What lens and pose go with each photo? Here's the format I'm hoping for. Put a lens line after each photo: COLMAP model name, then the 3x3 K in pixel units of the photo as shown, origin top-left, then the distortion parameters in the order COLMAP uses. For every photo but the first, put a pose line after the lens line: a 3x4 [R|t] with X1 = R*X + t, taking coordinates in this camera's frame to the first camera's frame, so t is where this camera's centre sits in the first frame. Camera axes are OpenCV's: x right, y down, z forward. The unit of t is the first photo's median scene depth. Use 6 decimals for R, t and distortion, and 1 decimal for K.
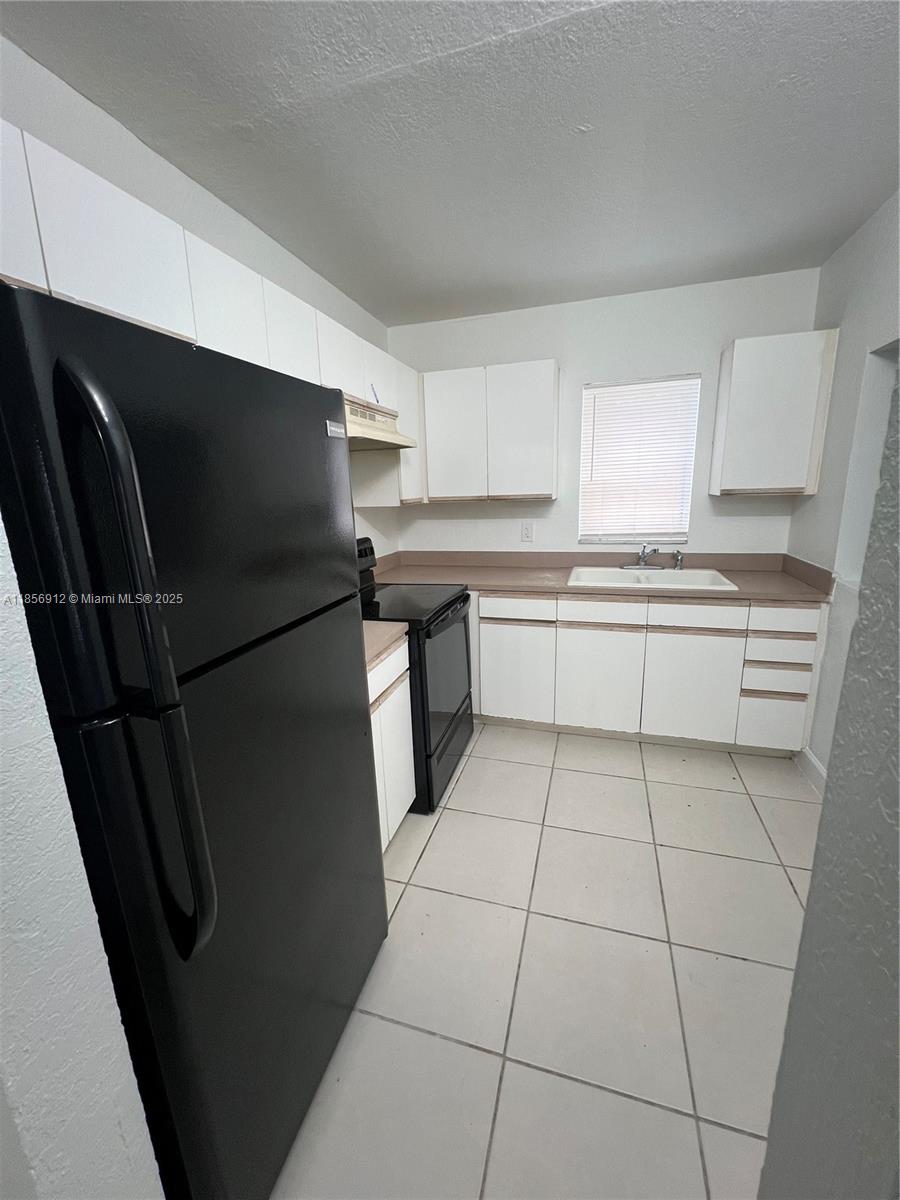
lens RADIAL K [[485.4, 0, 445.3], [0, 485.4, 599.3], [0, 0, 1]] dist [-0.002679, 0.000059]
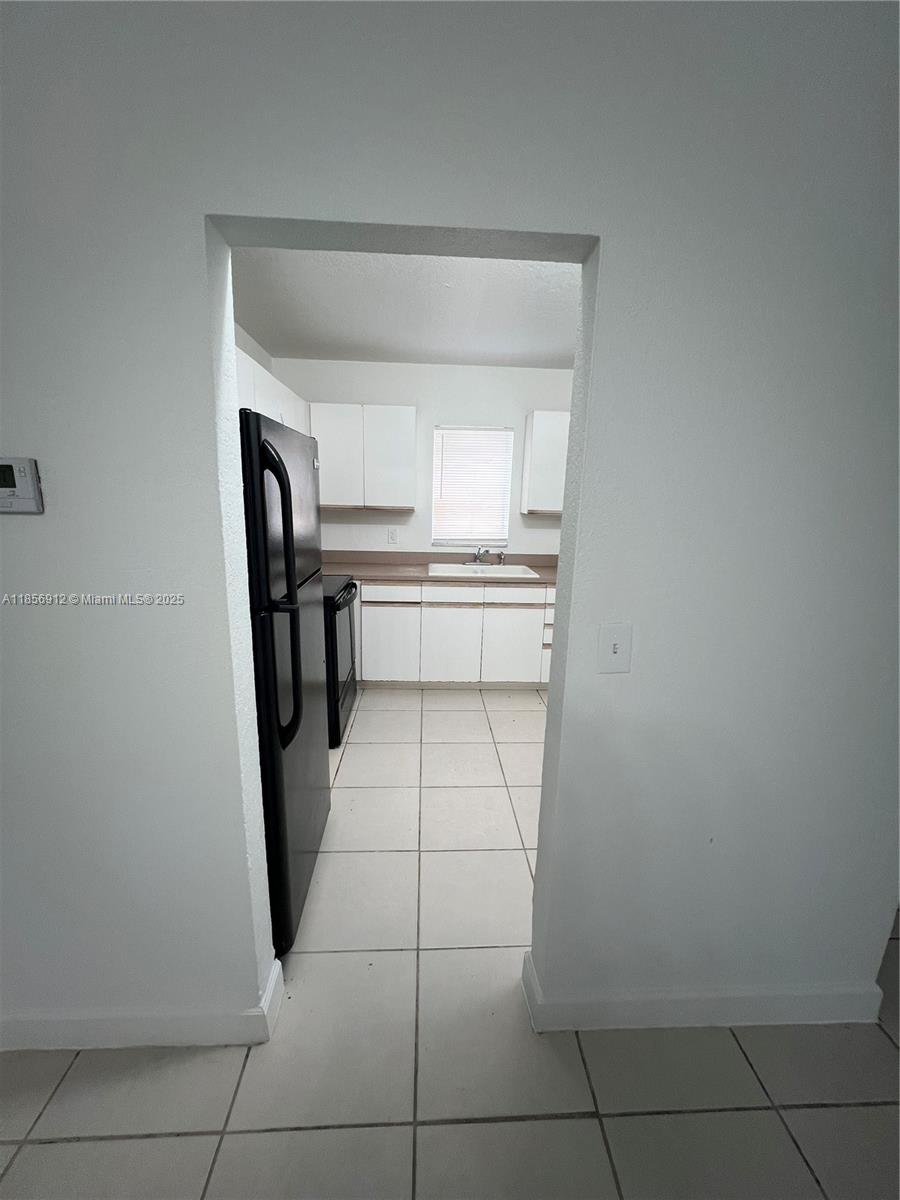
lens RADIAL K [[485.4, 0, 447.0], [0, 485.4, 604.3], [0, 0, 1]] dist [-0.002679, 0.000059]
pose [[0.940177, -0.019532, 0.340125, -0.150893], [0.022298, 0.999742, -0.004224, 0.055003], [-0.339955, 0.011555, 0.940371, -0.267567]]
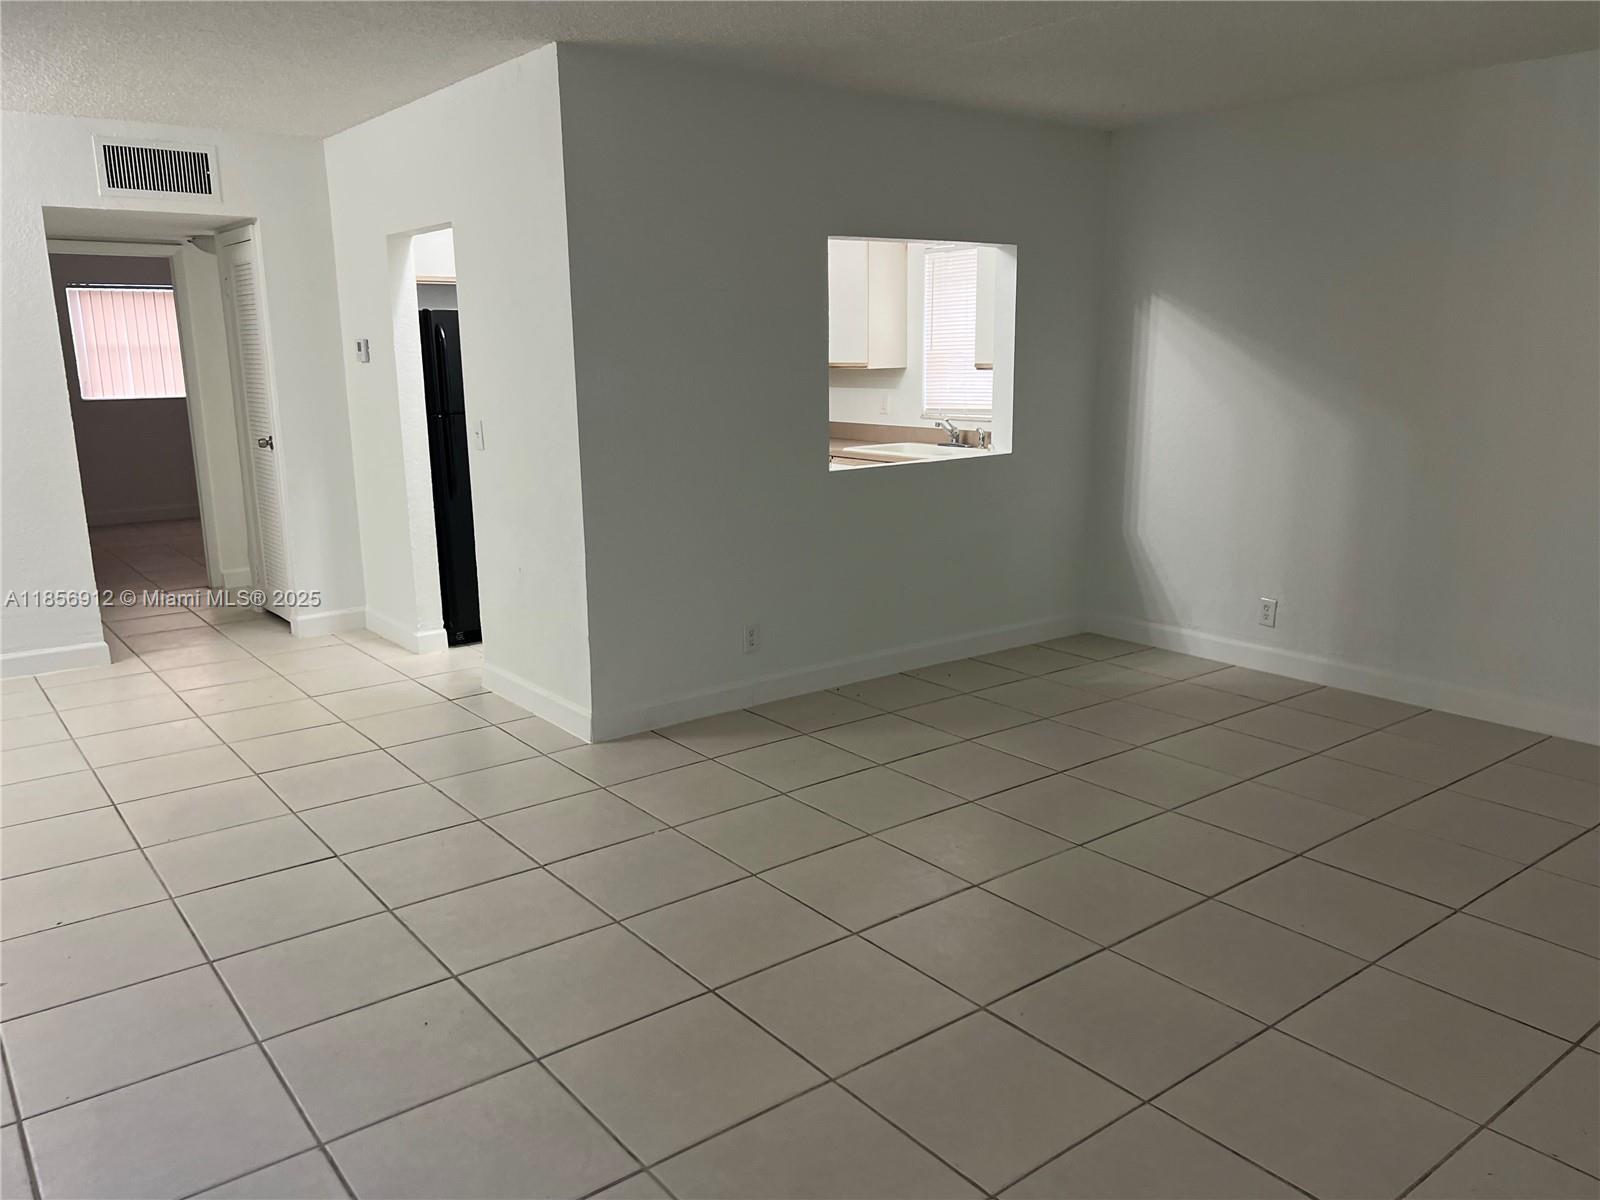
lens RADIAL K [[1225.2, 0, 801.0], [0, 1225.2, 608.3], [0, 0, 1]] dist [0.000081, -0.008632]
pose [[0.814466, 0.154155, -0.559357, 1.654301], [-0.154470, 0.986876, 0.047056, 0.194858], [0.559270, 0.048079, 0.827590, -1.210686]]
